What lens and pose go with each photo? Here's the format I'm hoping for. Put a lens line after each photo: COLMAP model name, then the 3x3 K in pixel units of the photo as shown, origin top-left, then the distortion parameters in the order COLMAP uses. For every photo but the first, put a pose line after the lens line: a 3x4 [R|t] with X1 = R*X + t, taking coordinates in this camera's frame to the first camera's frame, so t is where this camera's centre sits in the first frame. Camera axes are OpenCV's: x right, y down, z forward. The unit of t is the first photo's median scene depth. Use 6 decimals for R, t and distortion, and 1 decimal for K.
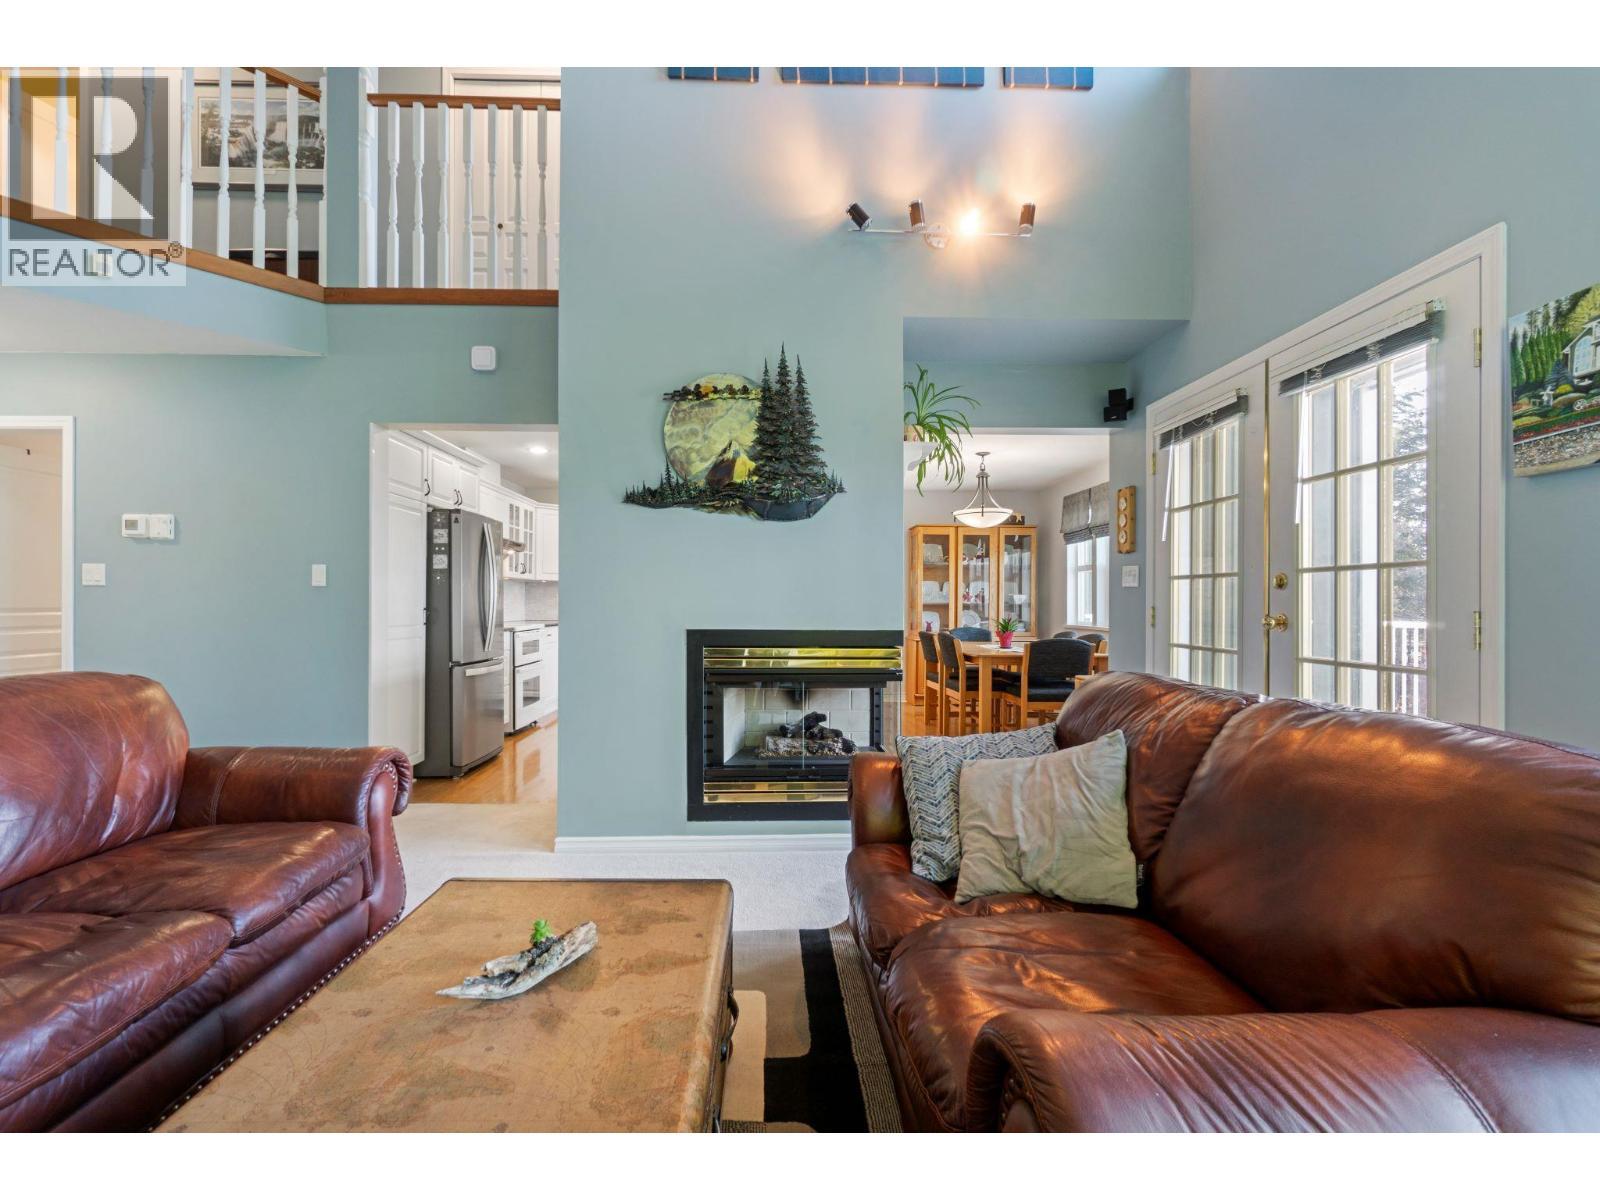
lens RADIAL K [[706.0, 0, 786.9], [0, 706.0, 604.0], [0, 0, 1]] dist [-0.003334, -0.000521]
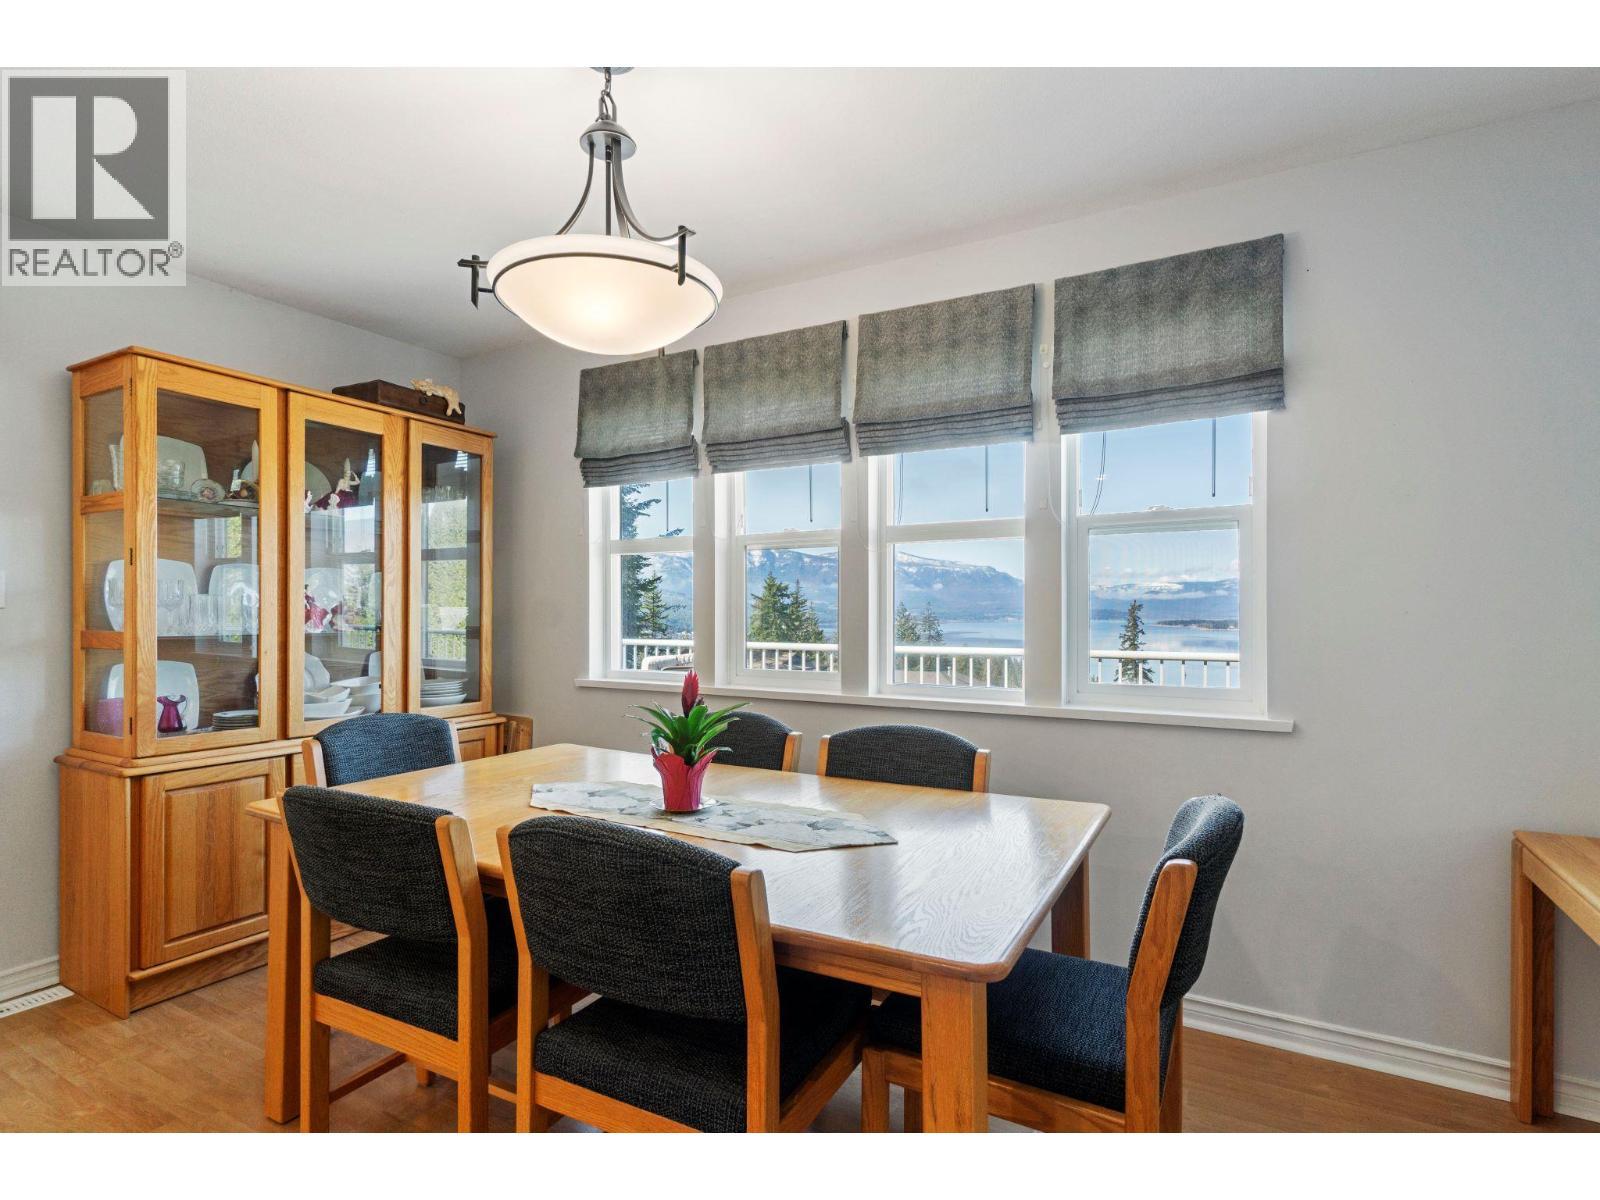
lens RADIAL K [[808.1, 0, 797.8], [0, 808.1, 614.6], [0, 0, 1]] dist [-0.002967, -0.000933]
pose [[0.504198, -0.006007, 0.863567, 0.111348], [0.000222, 0.999977, 0.006826, -0.028004], [-0.863588, -0.003250, 0.504188, 1.531306]]
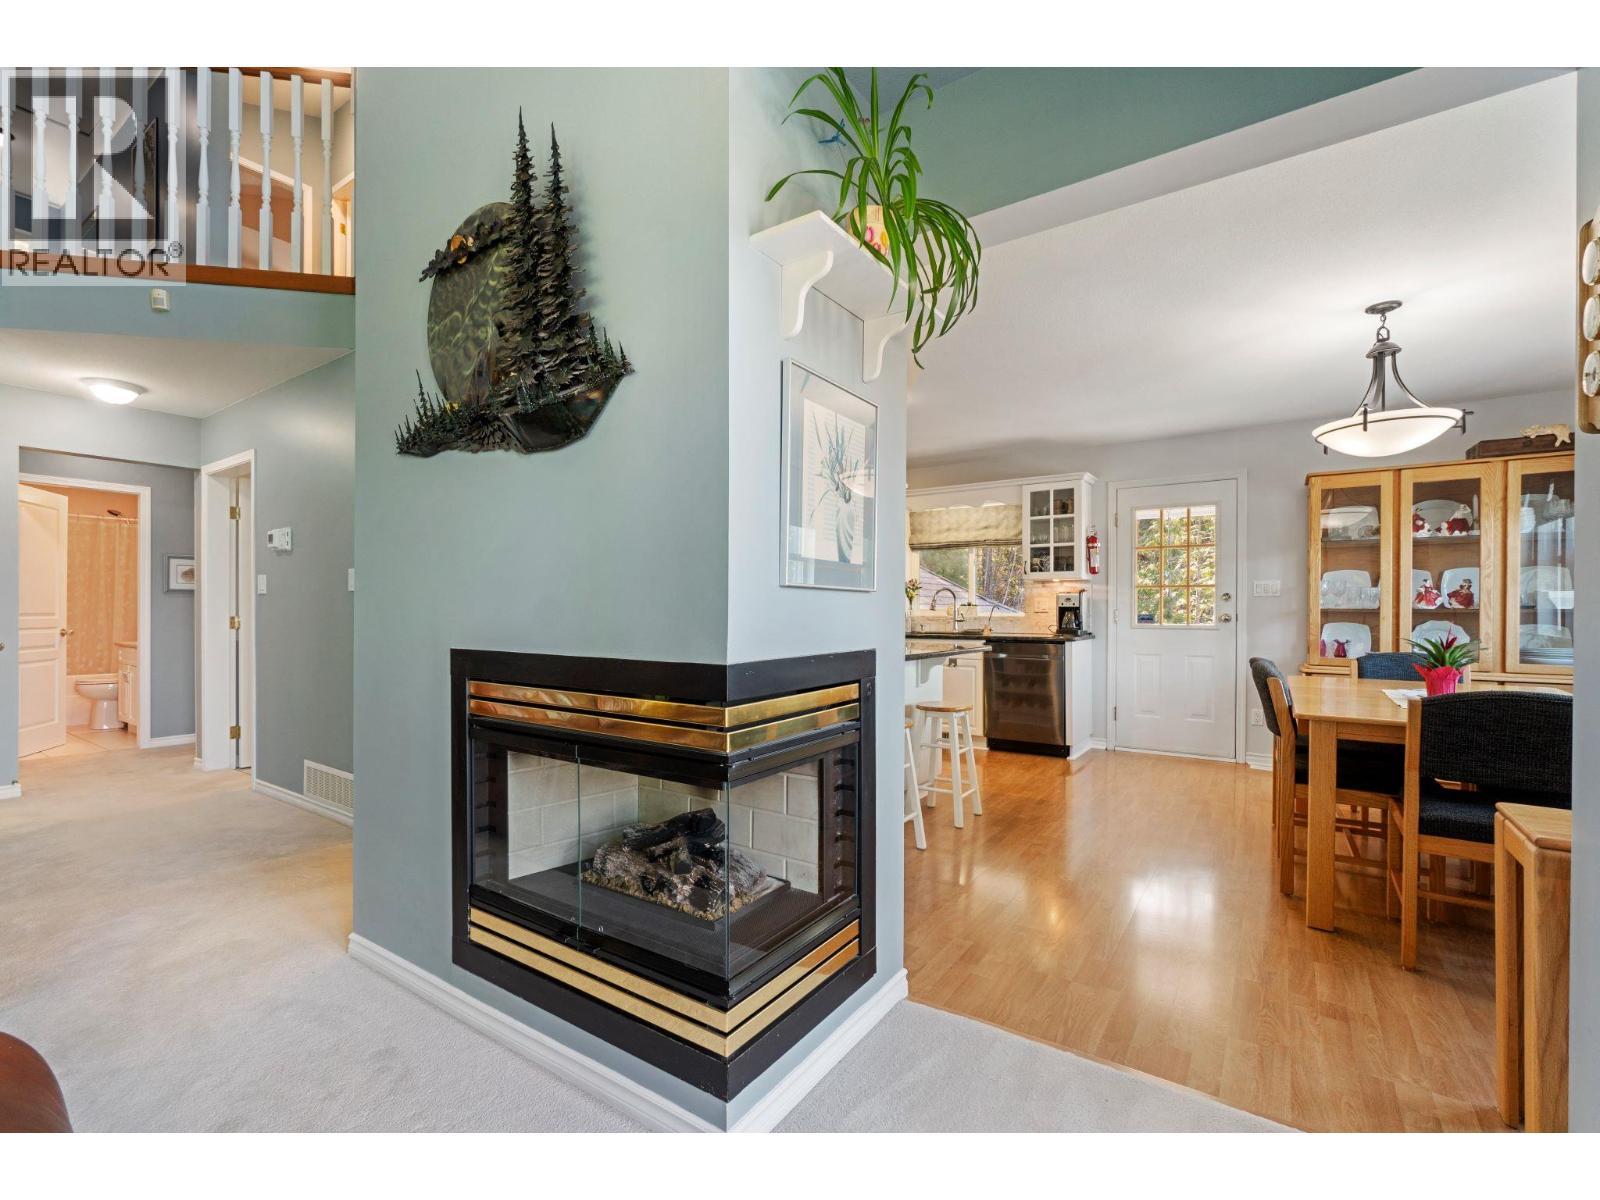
lens RADIAL K [[704.1, 0, 787.6], [0, 704.1, 612.9], [0, 0, 1]] dist [-0.000879, -0.004549]
pose [[0.804527, 0.000005, -0.593916, 0.449499], [0.000801, 0.999999, 0.001094, 0.004795], [0.593915, -0.001356, 0.804527, 0.676200]]
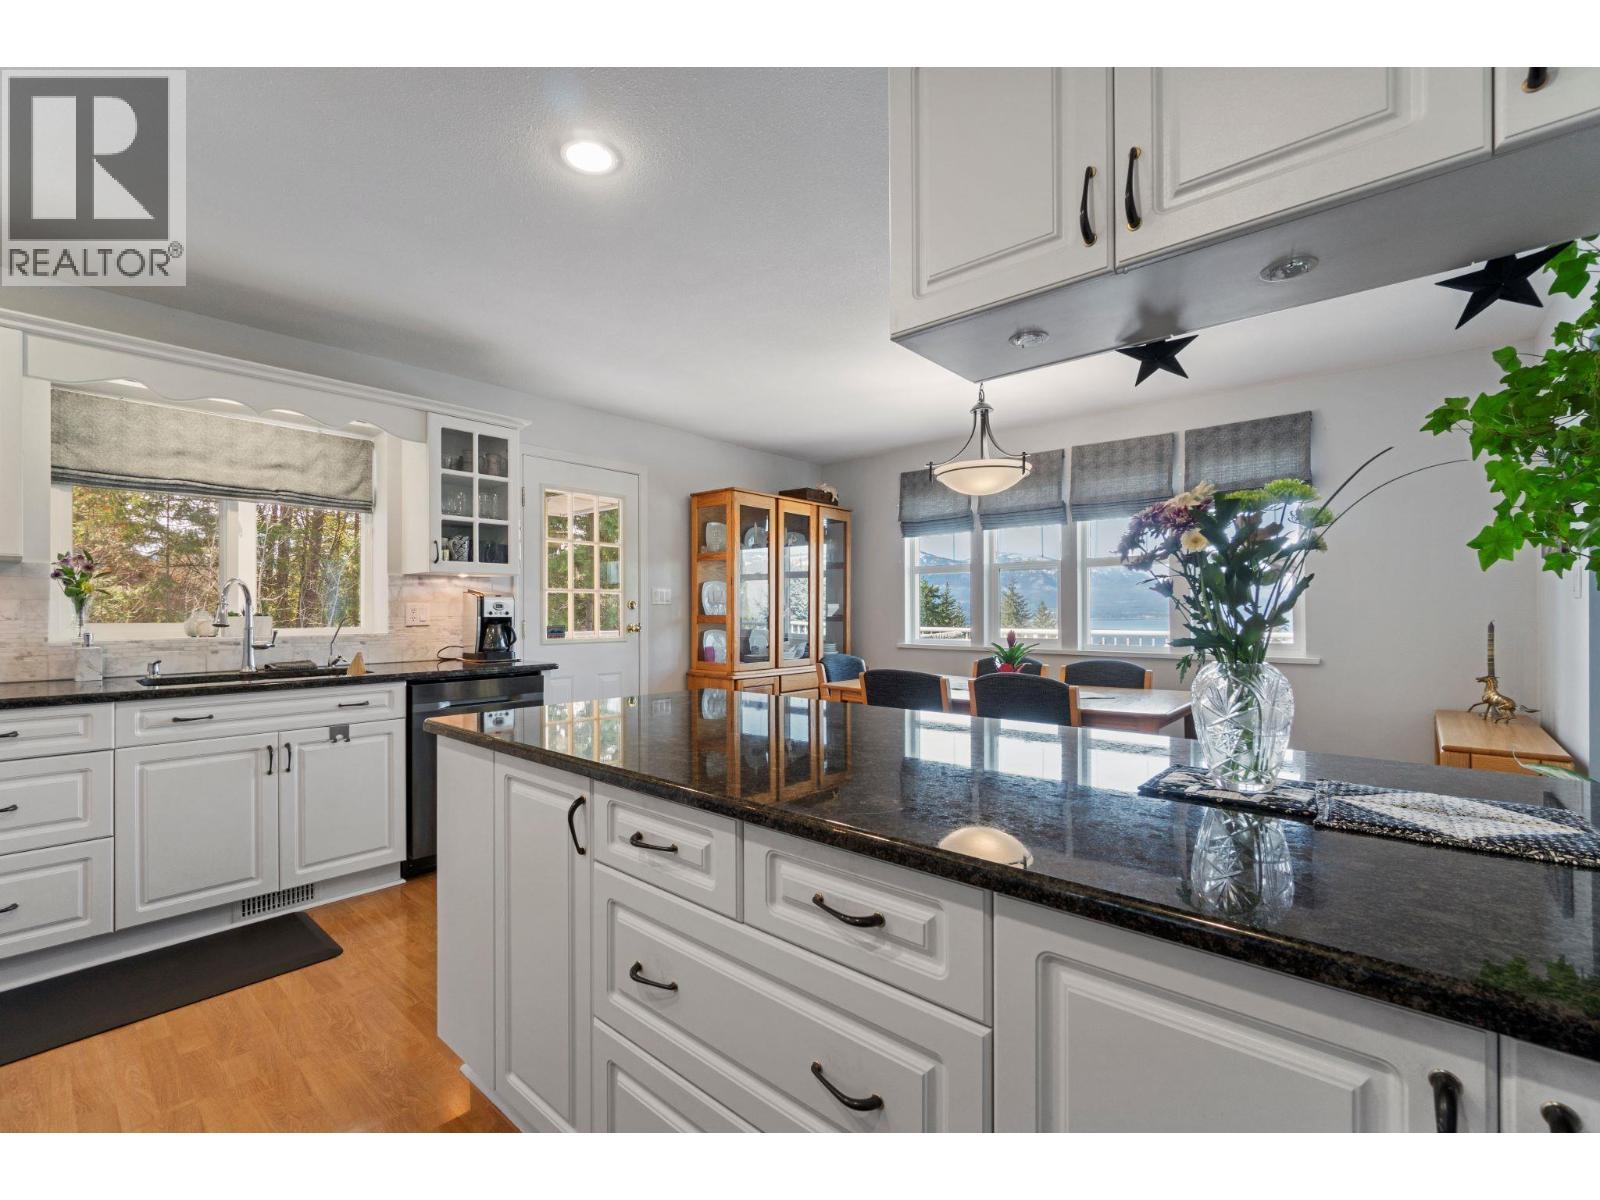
lens RADIAL K [[691.3, 0, 794.5], [0, 691.3, 612.9], [0, 0, 1]] dist [-0.008647, -0.000362]
pose [[0.679378, -0.007757, 0.733748, -0.529503], [0.005193, 0.999970, 0.005763, -0.018998], [-0.733770, -0.000105, 0.679397, 1.372638]]
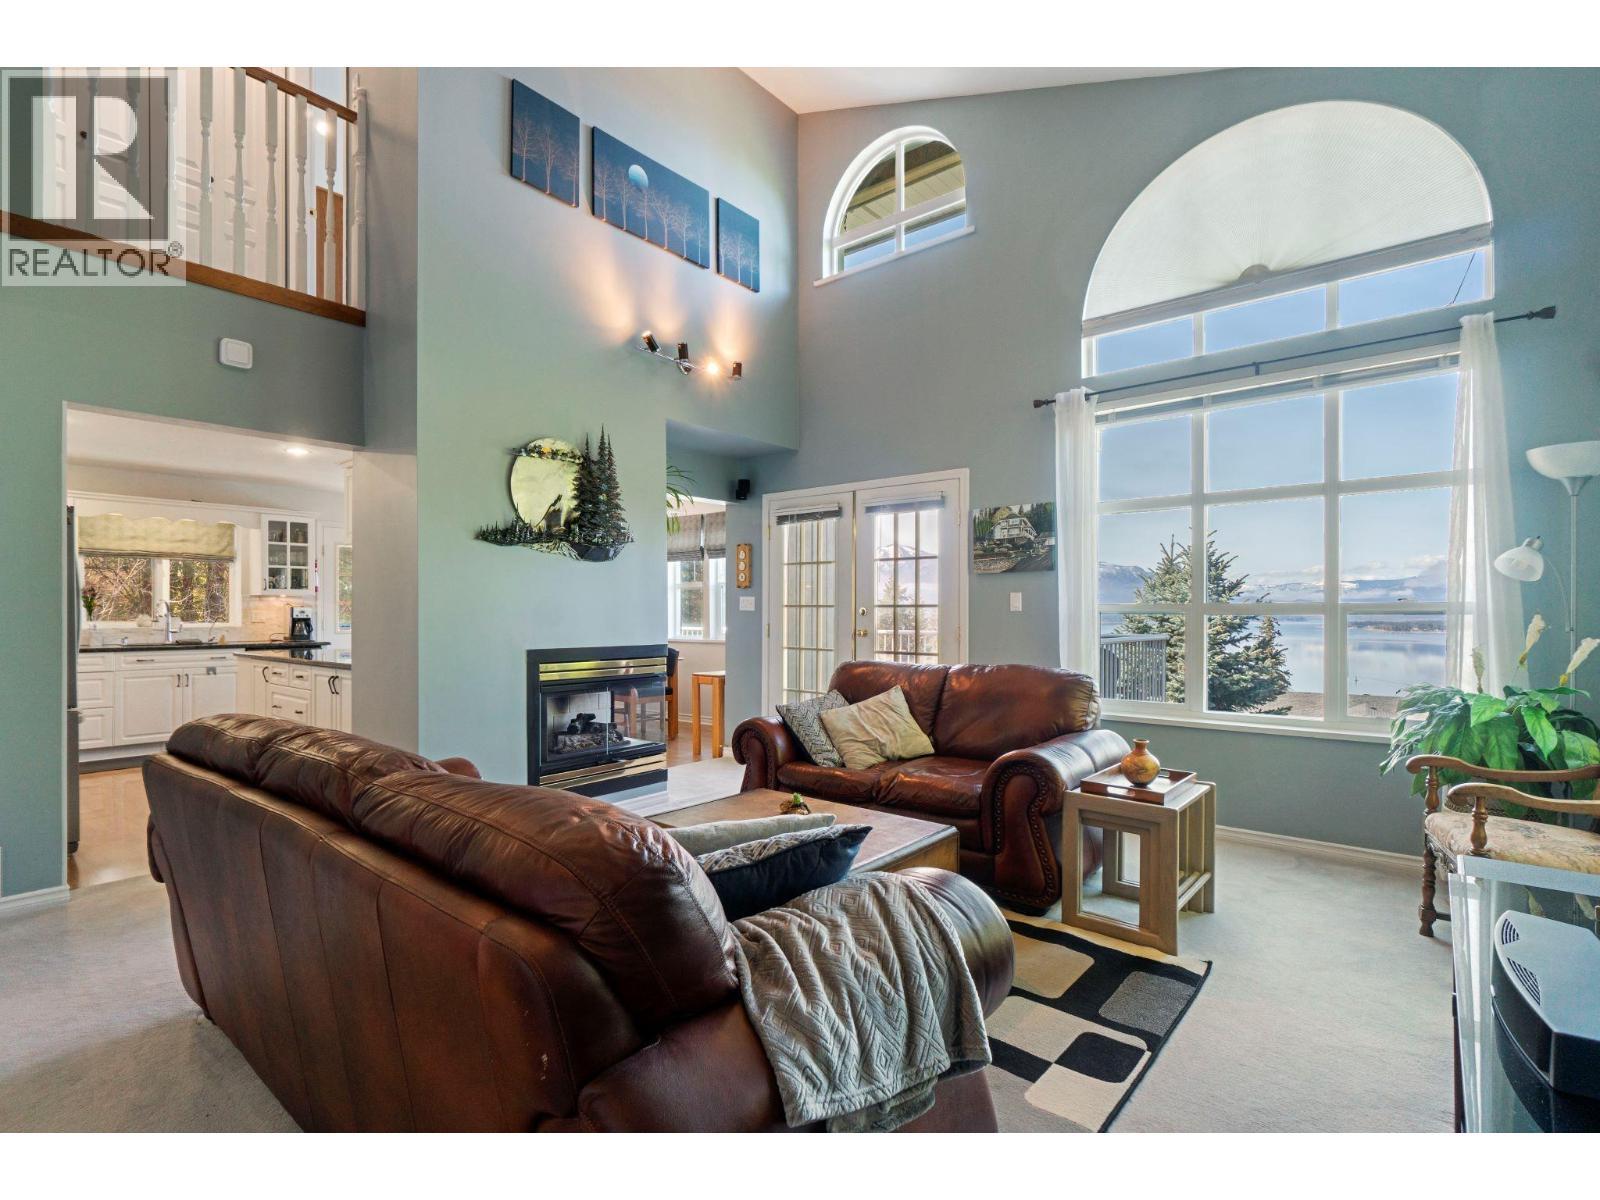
lens RADIAL K [[760.9, 0, 772.0], [0, 760.9, 614.9], [0, 0, 1]] dist [0.001013, 0.000041]
pose [[0.669502, -0.005835, 0.742788, -0.803189], [0.002321, 0.999981, 0.005764, -0.027922], [-0.742807, -0.002135, 0.669502, -0.153043]]
